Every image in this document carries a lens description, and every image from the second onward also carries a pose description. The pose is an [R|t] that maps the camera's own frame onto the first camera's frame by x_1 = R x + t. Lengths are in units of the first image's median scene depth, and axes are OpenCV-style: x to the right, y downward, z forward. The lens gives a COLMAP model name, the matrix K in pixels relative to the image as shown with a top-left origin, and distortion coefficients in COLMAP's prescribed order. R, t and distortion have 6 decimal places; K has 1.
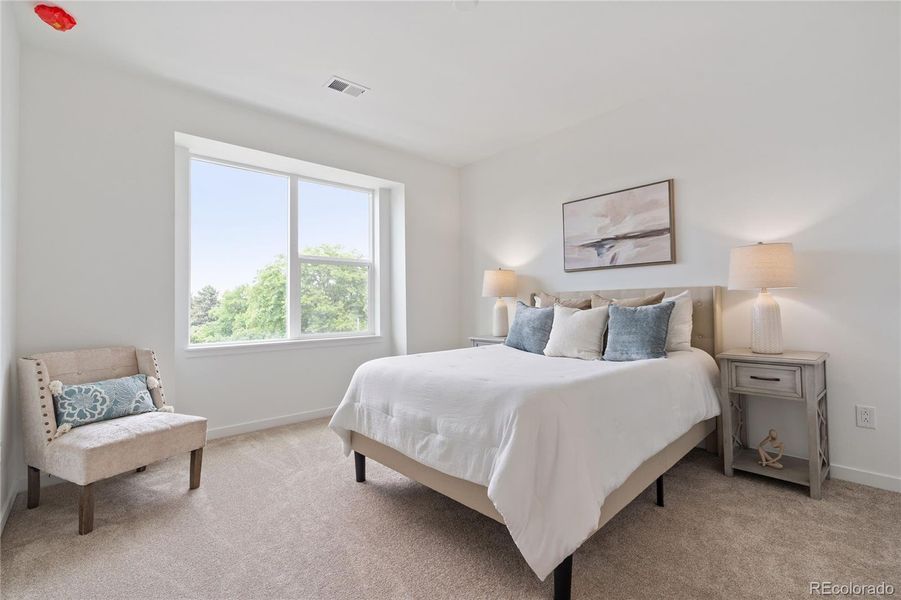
lens RADIAL K [[410.9, 0, 451.6], [0, 410.9, 302.5], [0, 0, 1]] dist [-0.002129, 0.000584]
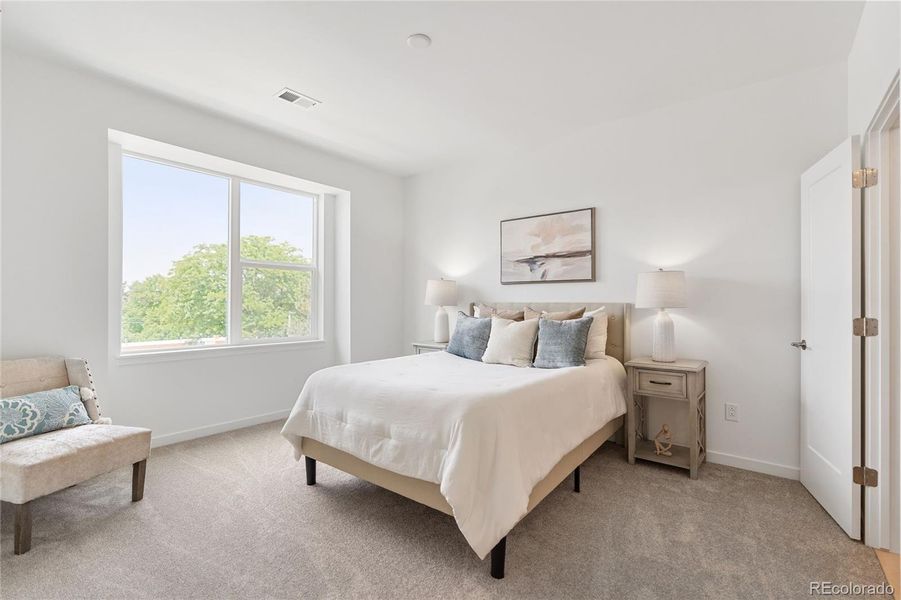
lens RADIAL K [[409.0, 0, 454.5], [0, 409.0, 306.1], [0, 0, 1]] dist [-0.001794, 0.000722]
pose [[0.986418, 0.018317, 0.163230, -0.030831], [-0.020524, 0.999719, 0.011844, -0.033869], [-0.162967, -0.015034, 0.986517, -0.070831]]
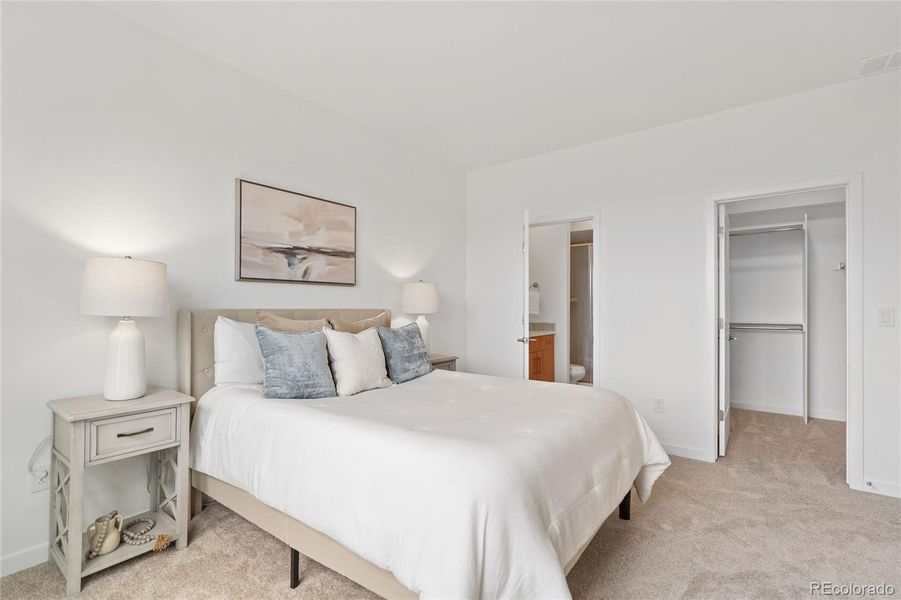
lens RADIAL K [[409.0, 0, 454.5], [0, 409.0, 306.1], [0, 0, 1]] dist [-0.001794, 0.000722]
pose [[-0.183152, 0.017160, 0.982935, -0.589060], [-0.005055, 0.999818, -0.018397, -0.027043], [-0.983072, -0.008339, -0.183032, 1.001541]]
